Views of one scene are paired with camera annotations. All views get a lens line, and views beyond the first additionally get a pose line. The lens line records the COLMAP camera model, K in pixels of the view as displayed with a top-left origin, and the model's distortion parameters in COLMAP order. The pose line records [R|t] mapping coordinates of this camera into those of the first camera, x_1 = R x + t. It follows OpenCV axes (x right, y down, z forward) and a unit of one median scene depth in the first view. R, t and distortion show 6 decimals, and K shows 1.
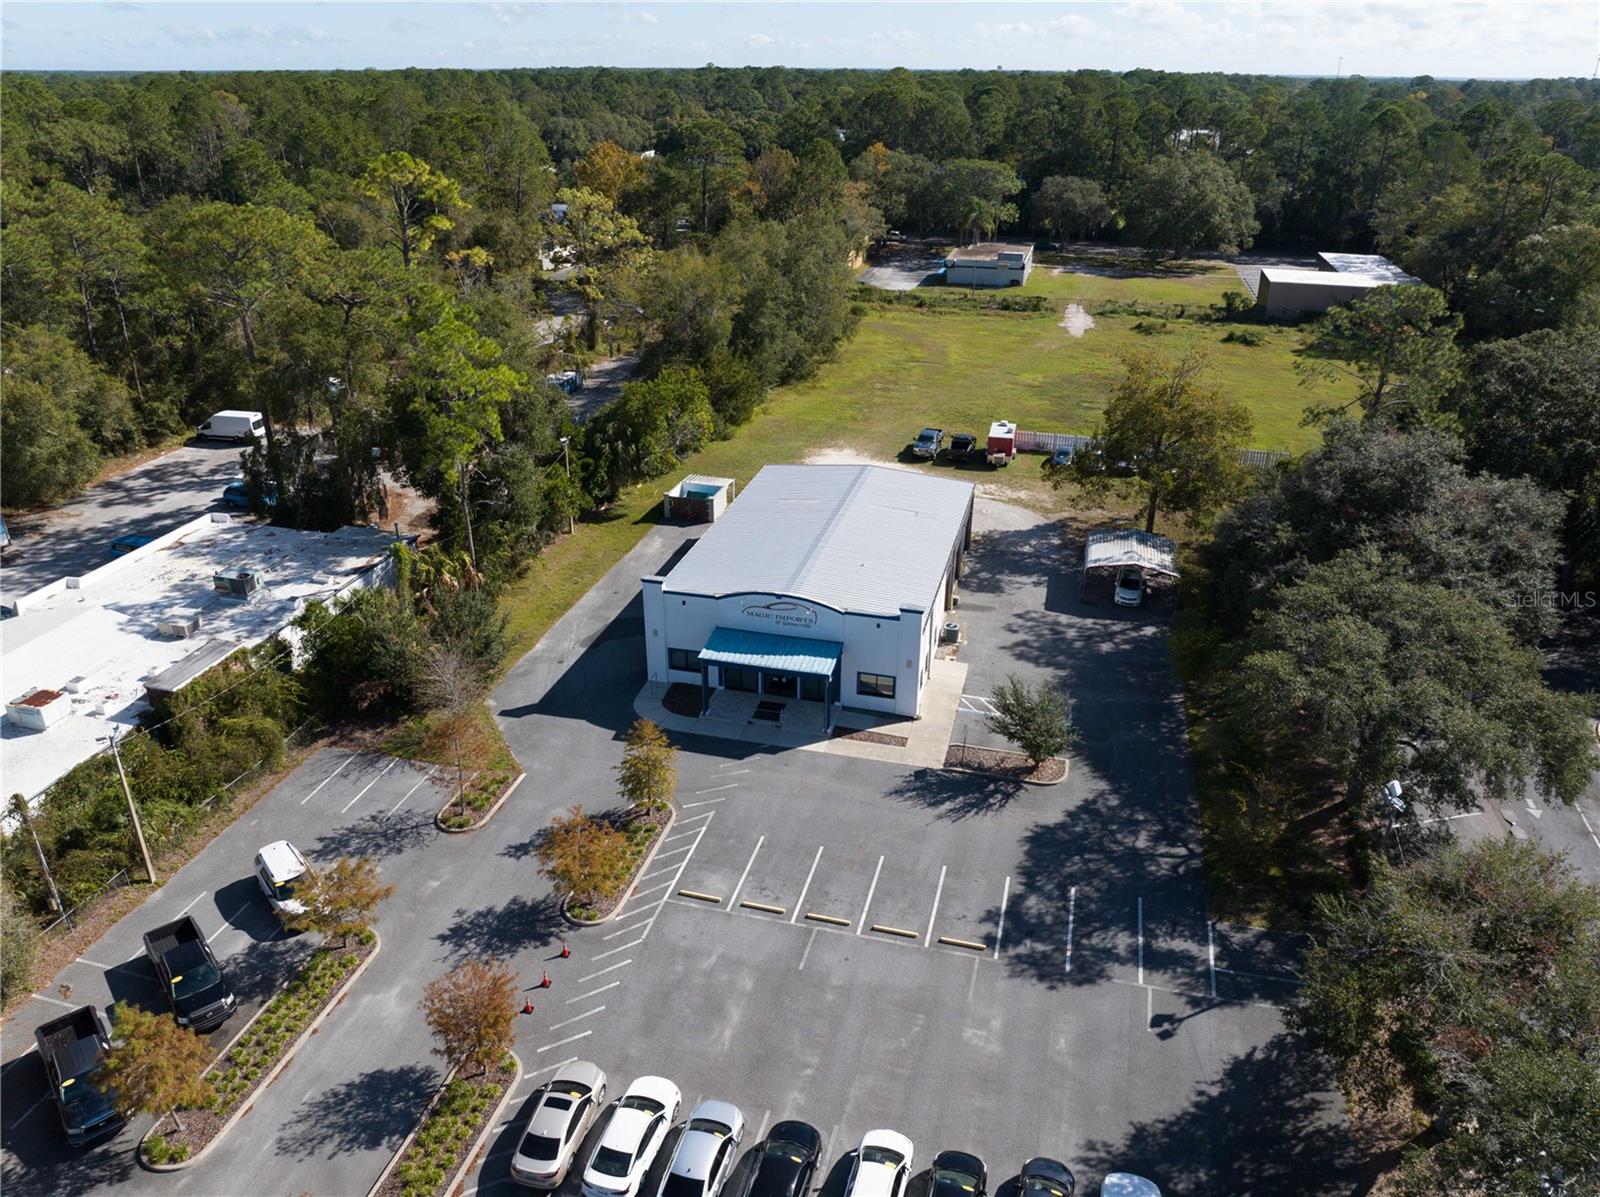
lens RADIAL K [[1128.9, 0, 796.7], [0, 1128.9, 593.5], [0, 0, 1]] dist [-0.044207, 0.009762]
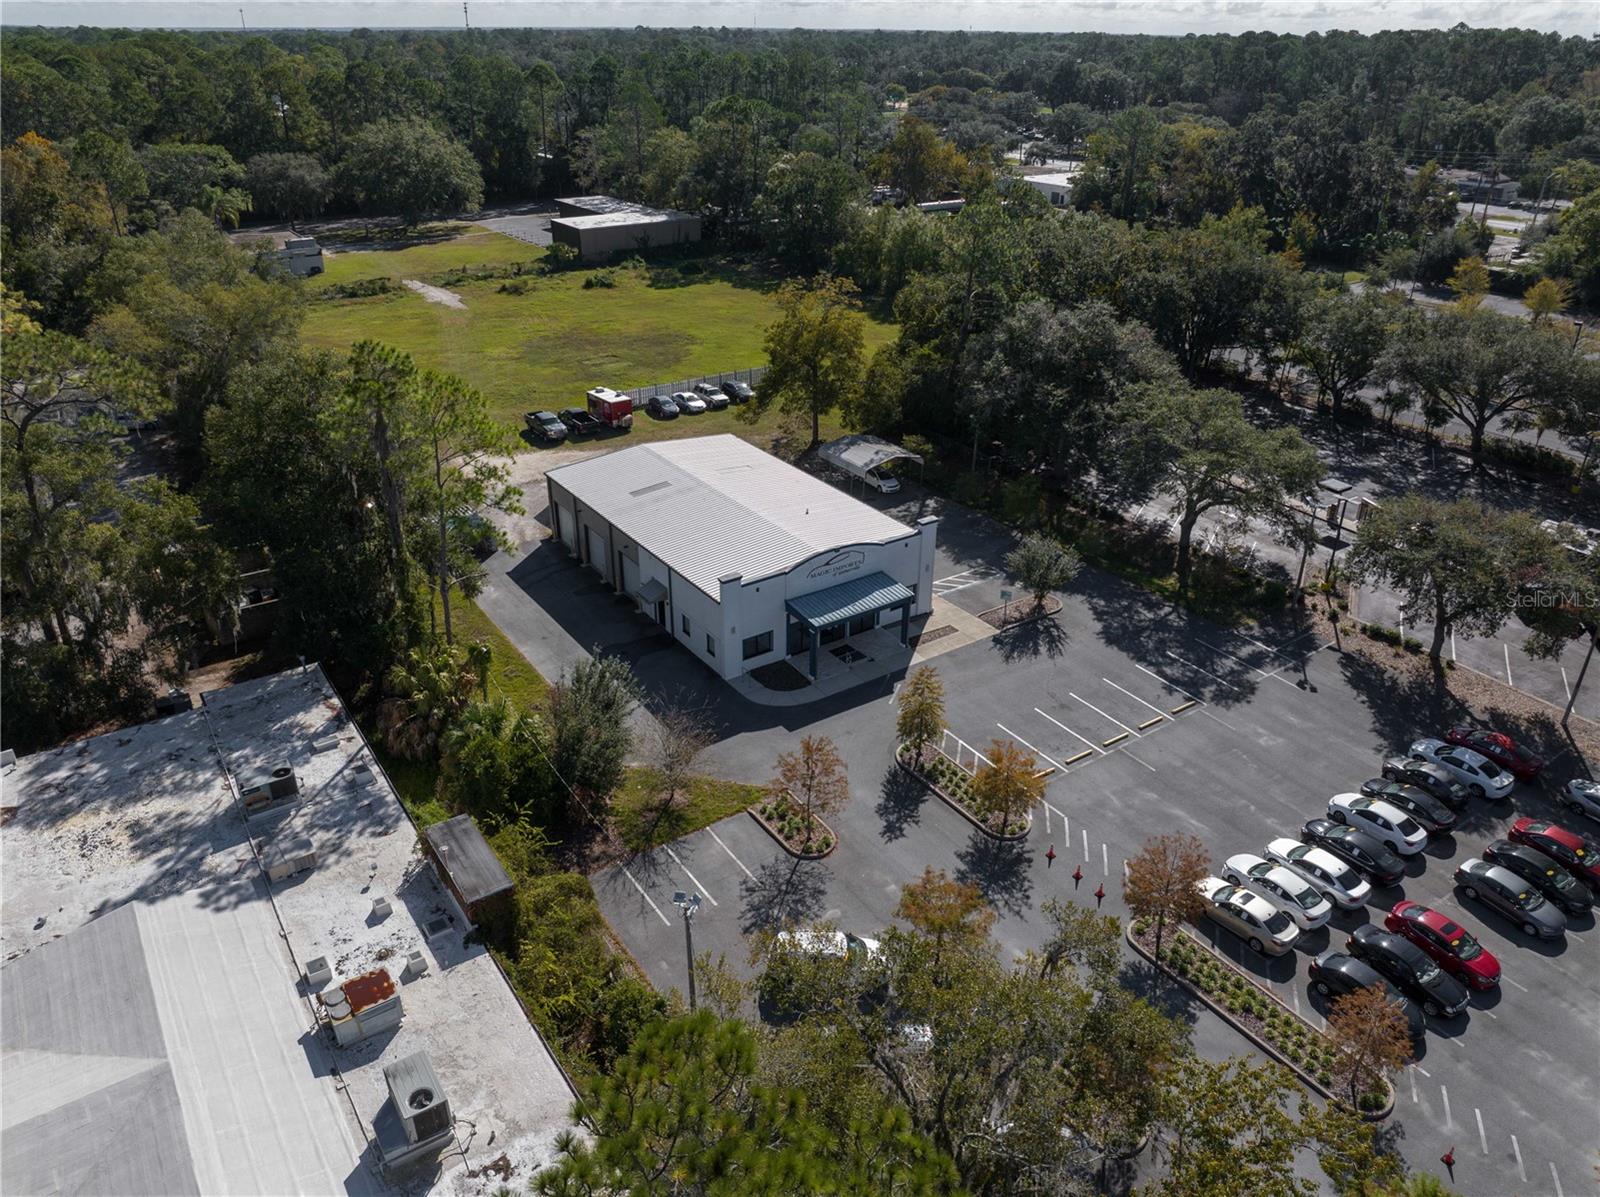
lens RADIAL K [[1134.9, 0, 798.0], [0, 1134.9, 591.8], [0, 0, 1]] dist [-0.051961, 0.021402]
pose [[0.650466, -0.340813, 0.678778, -0.801722], [0.318269, 0.933736, 0.163834, -0.151780], [-0.689637, 0.109465, 0.715834, 0.243700]]
